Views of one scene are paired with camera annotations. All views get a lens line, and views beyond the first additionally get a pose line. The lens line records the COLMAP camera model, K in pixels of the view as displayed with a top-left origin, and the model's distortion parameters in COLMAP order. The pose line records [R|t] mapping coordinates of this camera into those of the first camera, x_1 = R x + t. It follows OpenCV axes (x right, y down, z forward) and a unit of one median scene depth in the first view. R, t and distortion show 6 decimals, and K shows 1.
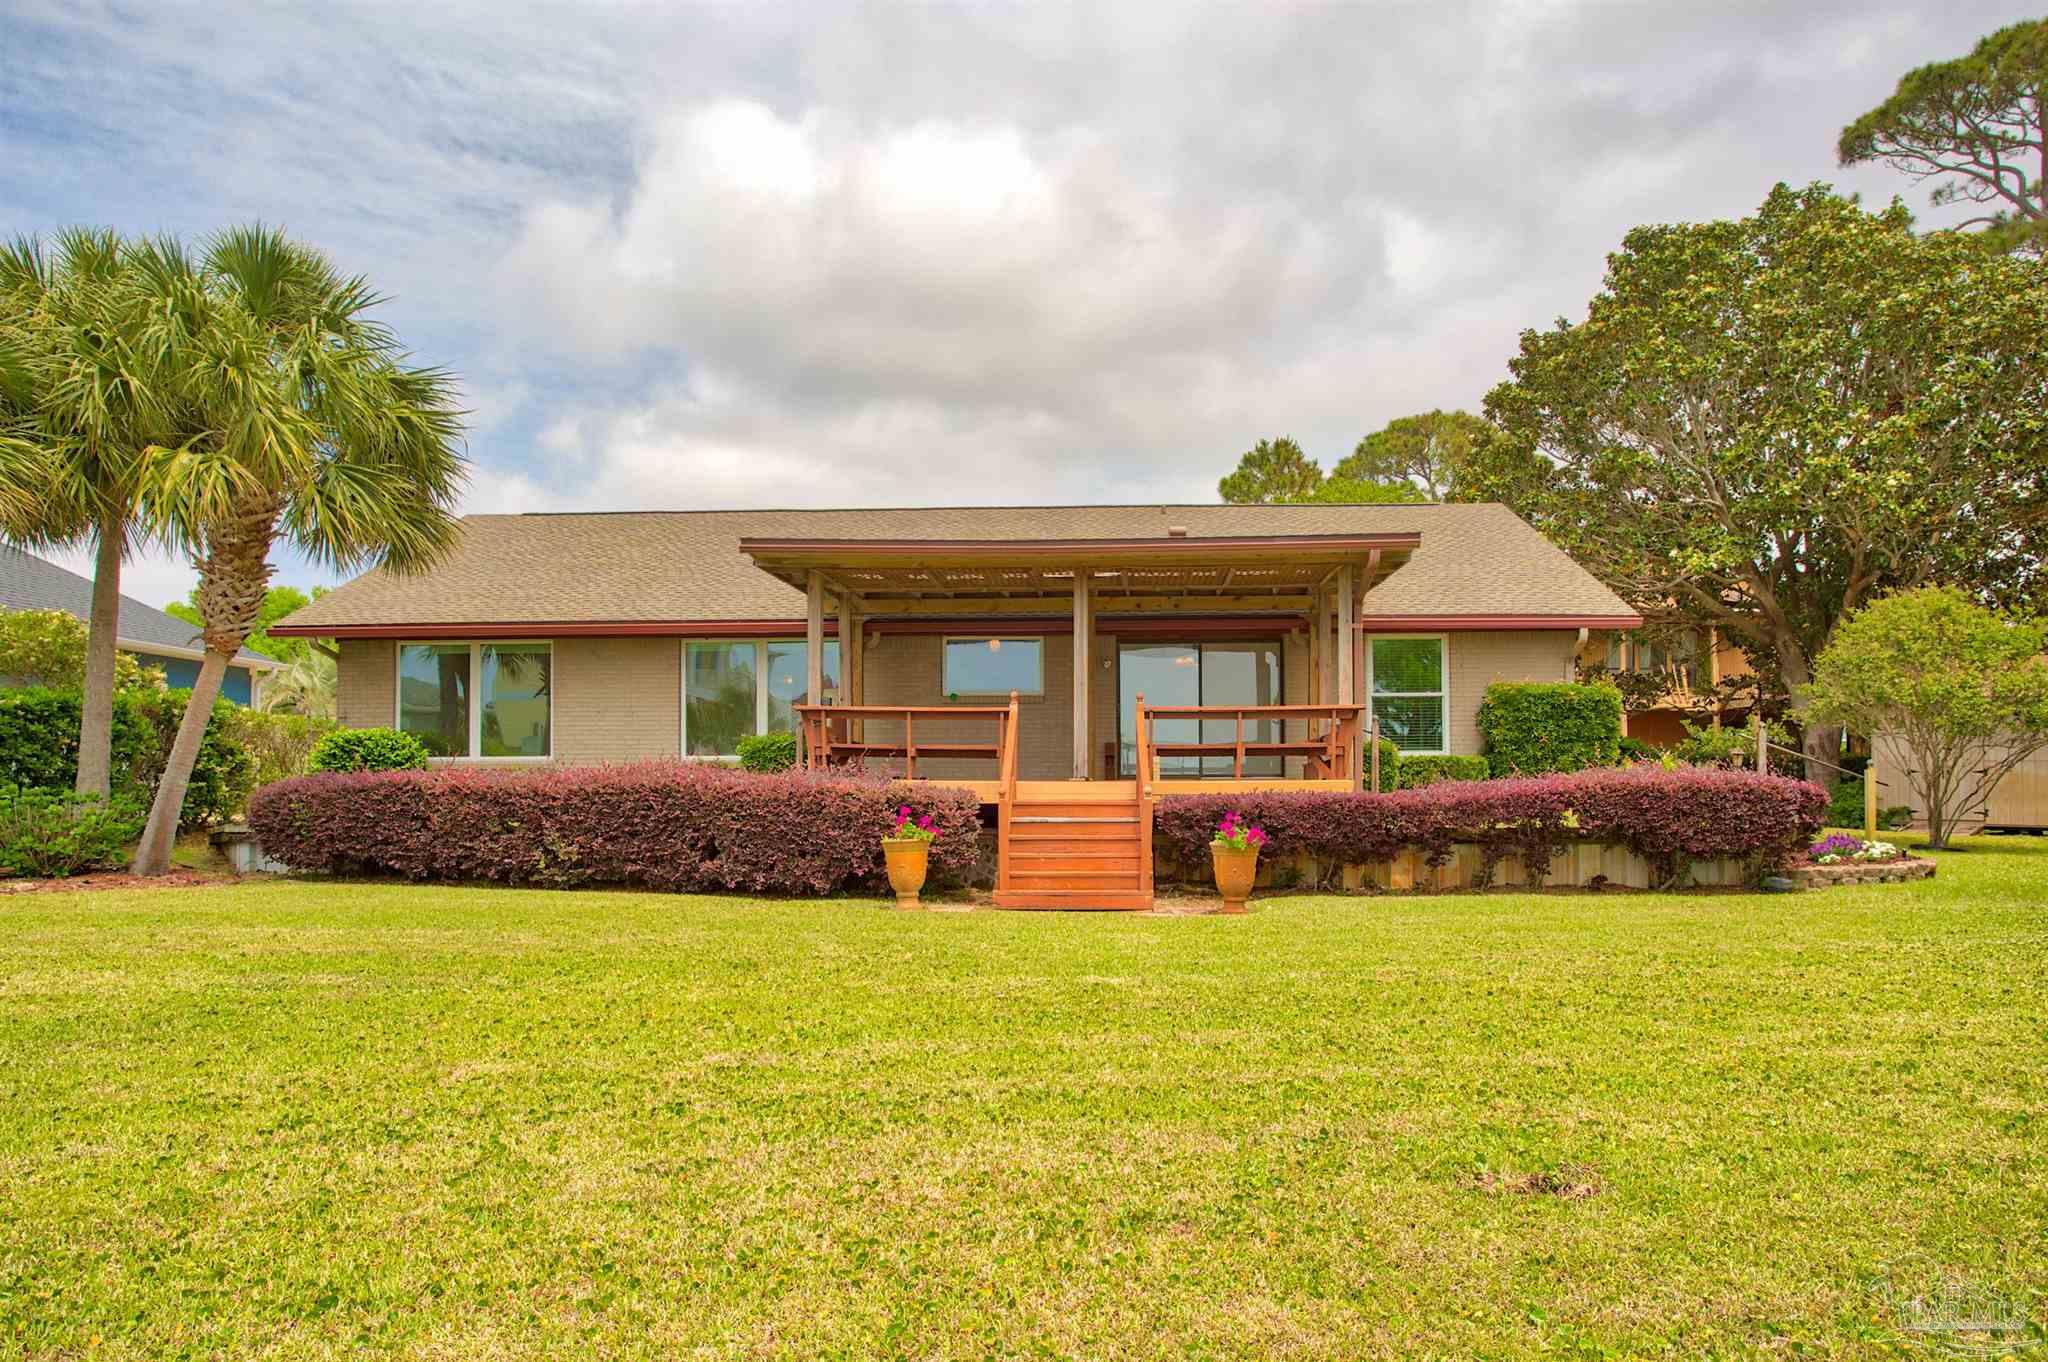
lens RADIAL K [[1588.5, 0, 1023.9], [0, 1588.5, 682.7], [0, 0, 1]] dist [0.005667, 0.005352]
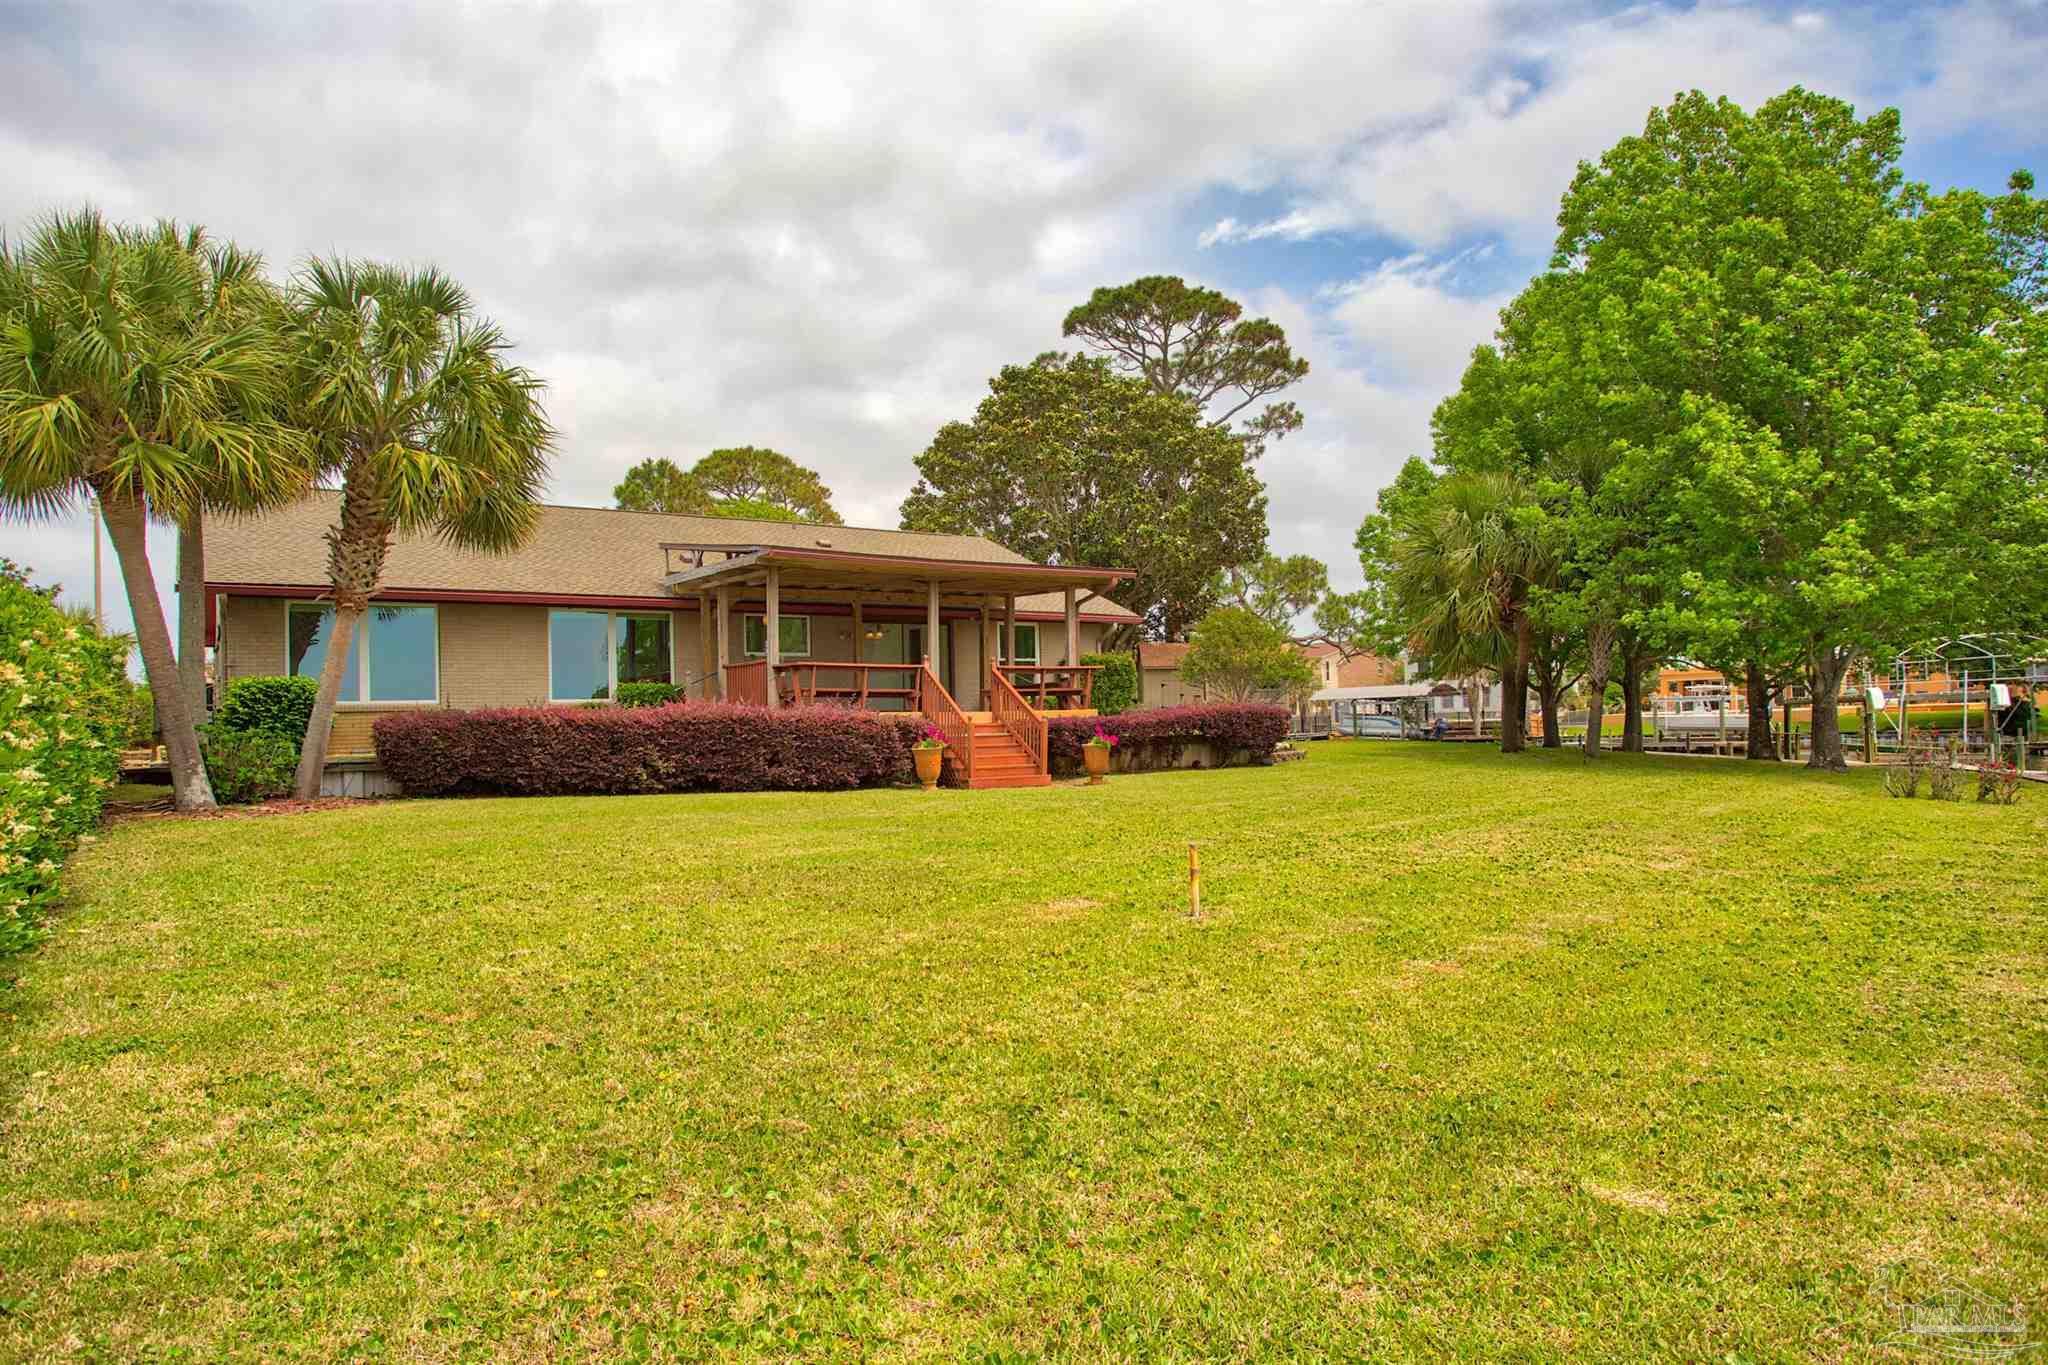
lens RADIAL K [[1303.4, 0, 1024.1], [0, 1303.4, 685.8], [0, 0, 1]] dist [-0.003034, 0.000249]
pose [[0.790616, 0.003759, 0.612301, -0.726418], [-0.020833, 0.999567, 0.020764, 0.007541], [-0.611958, -0.029172, 0.790352, -0.071253]]
